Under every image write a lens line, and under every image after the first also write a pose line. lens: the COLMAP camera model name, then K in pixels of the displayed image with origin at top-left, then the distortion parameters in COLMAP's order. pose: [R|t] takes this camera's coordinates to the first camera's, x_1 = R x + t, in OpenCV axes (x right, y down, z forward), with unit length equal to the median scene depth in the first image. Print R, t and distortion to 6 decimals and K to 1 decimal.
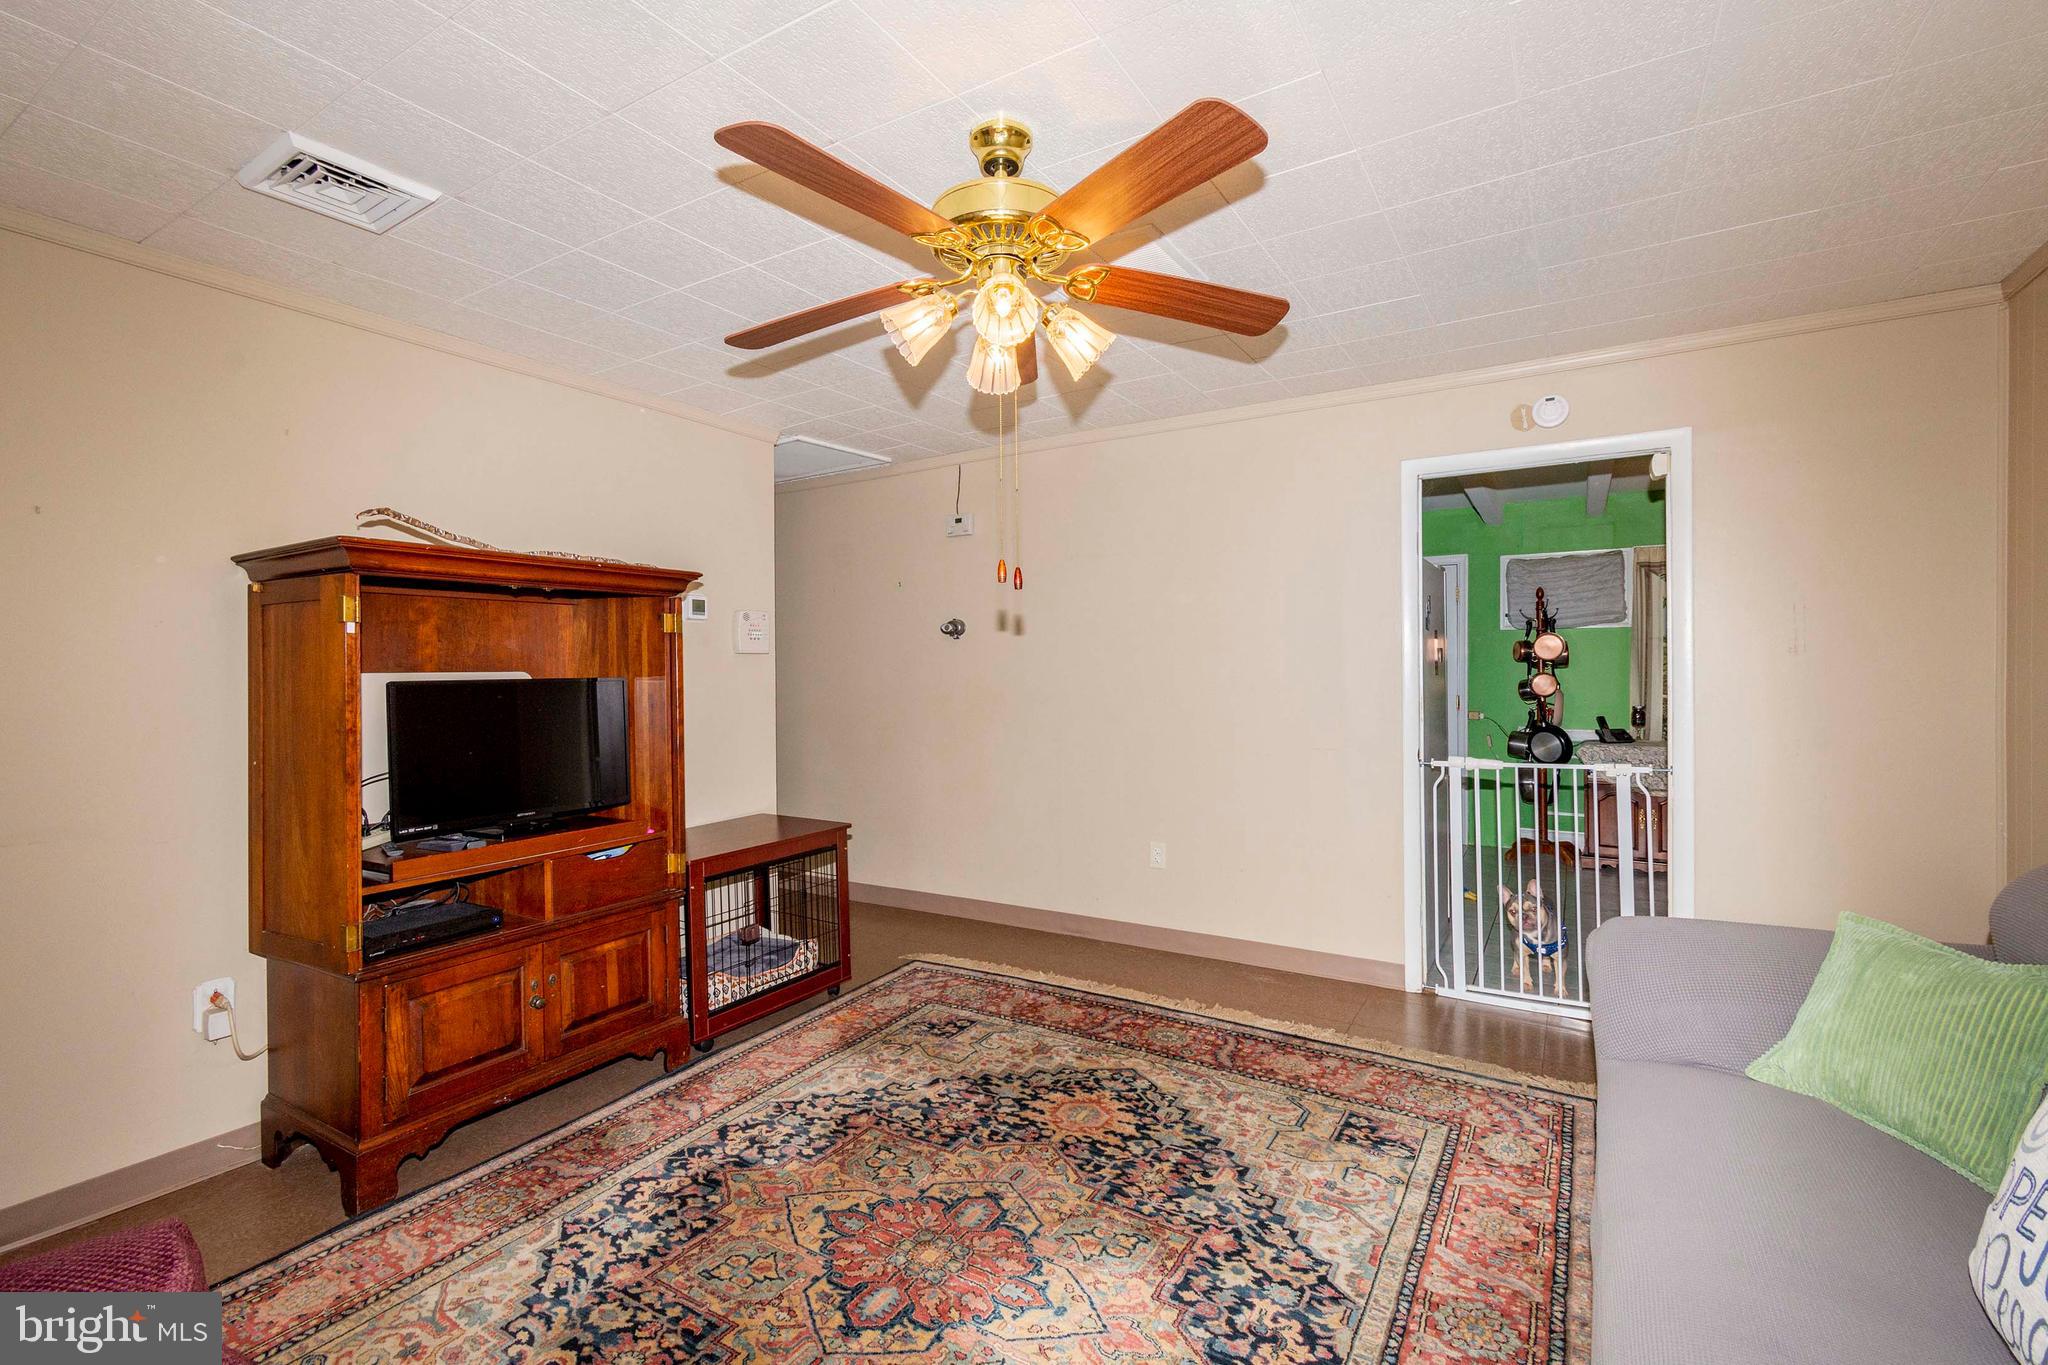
lens RADIAL K [[905.6, 0, 1029.1], [0, 905.6, 670.2], [0, 0, 1]] dist [0.004783, -0.001833]
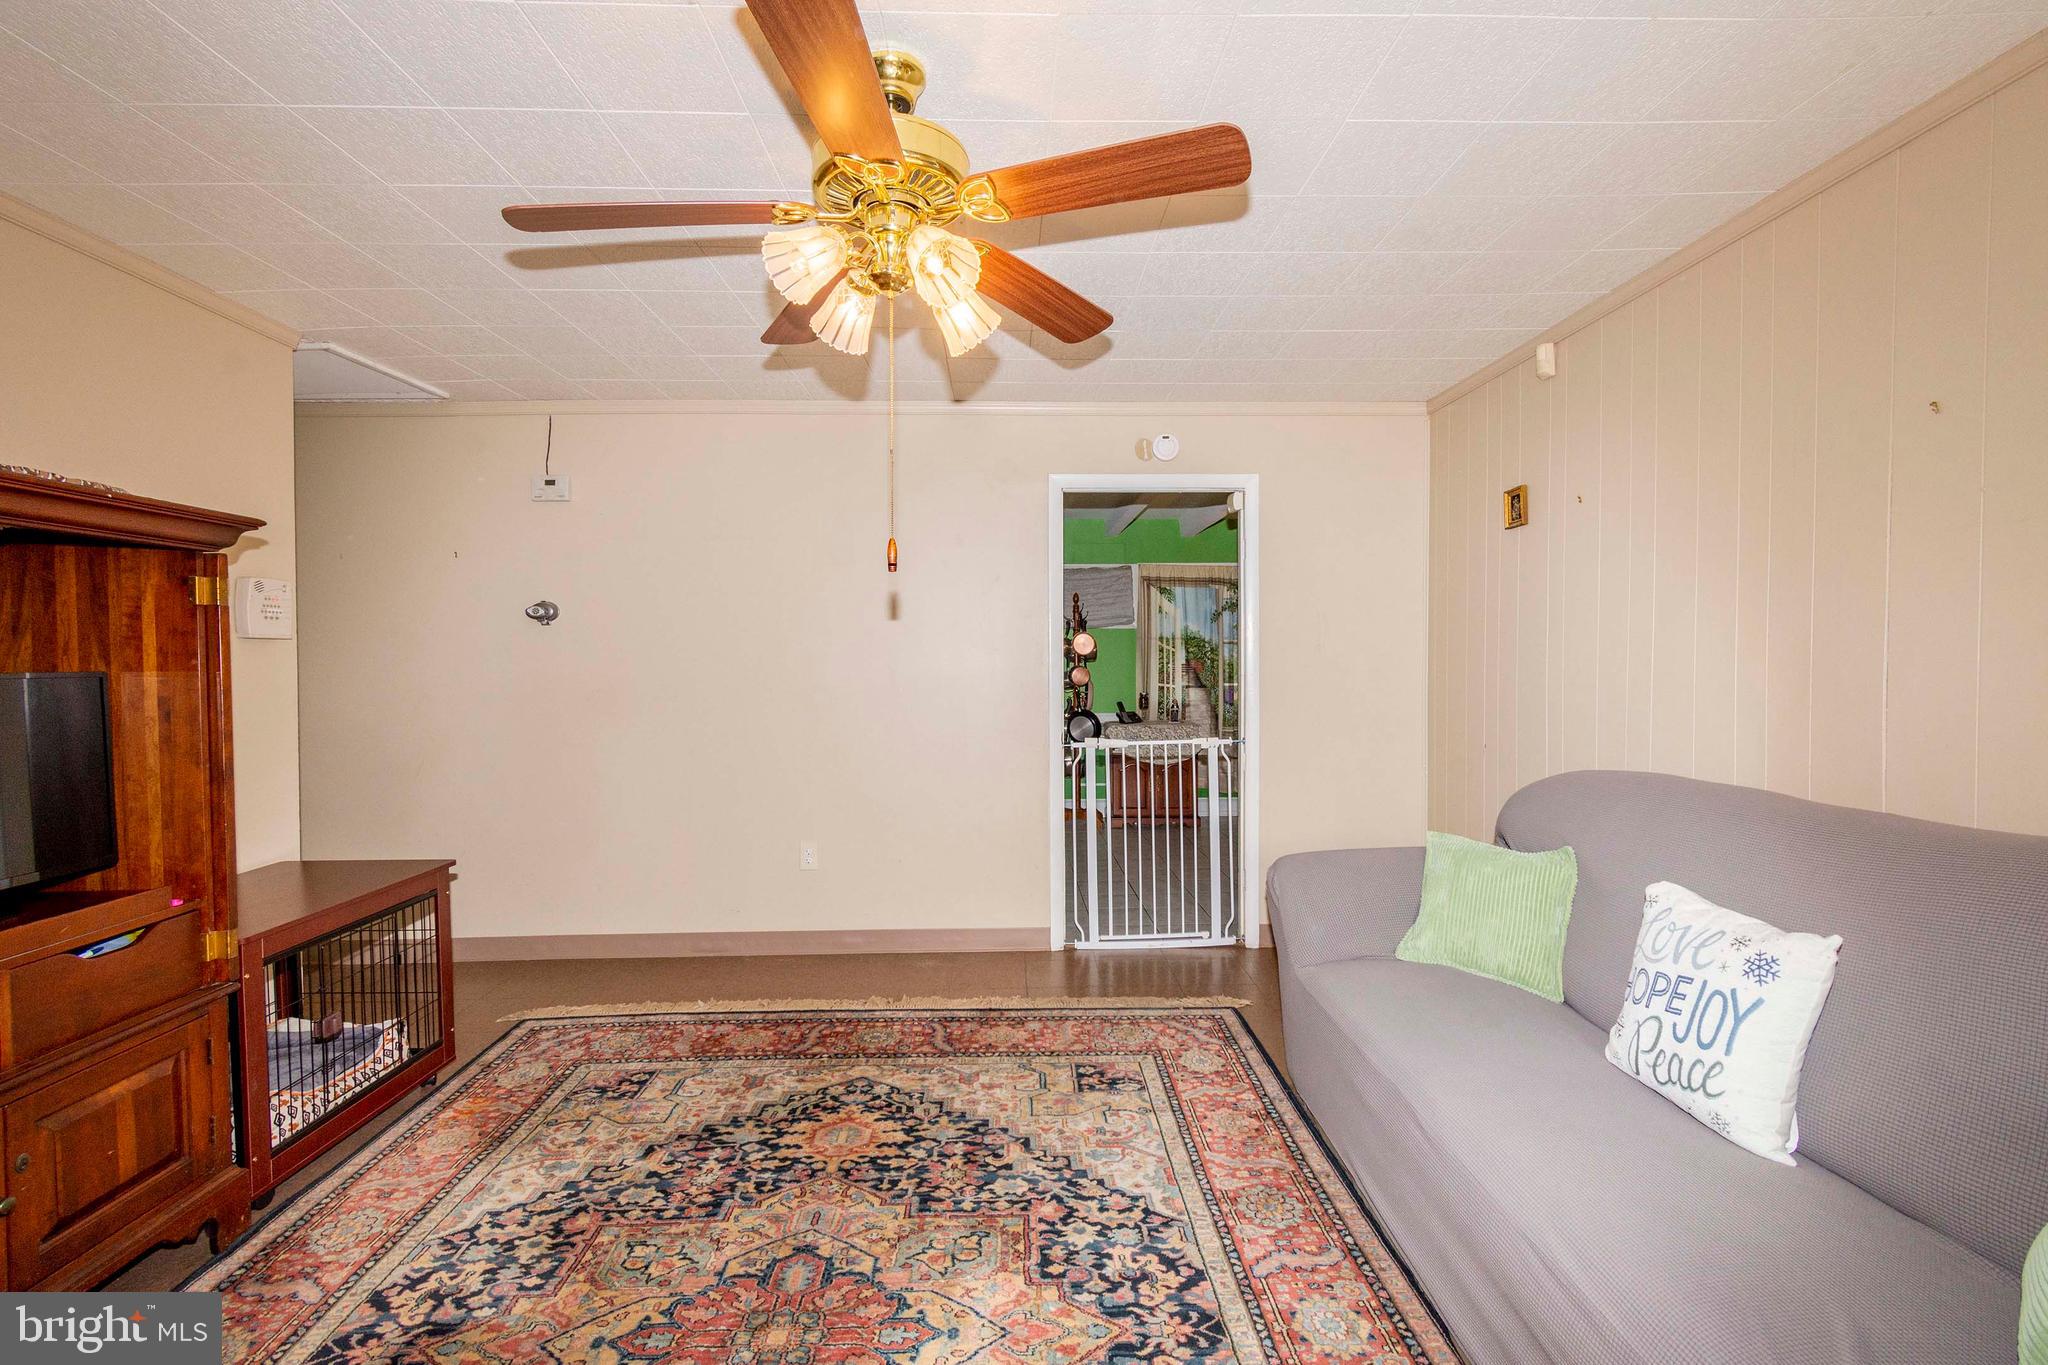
lens RADIAL K [[905.6, 0, 1029.1], [0, 905.6, 670.2], [0, 0, 1]] dist [0.004783, -0.001833]
pose [[0.837707, -0.003574, 0.546108, -0.280234], [0.000447, 0.999983, 0.005860, 0.003593], [-0.546120, -0.004665, 0.837694, 0.109375]]
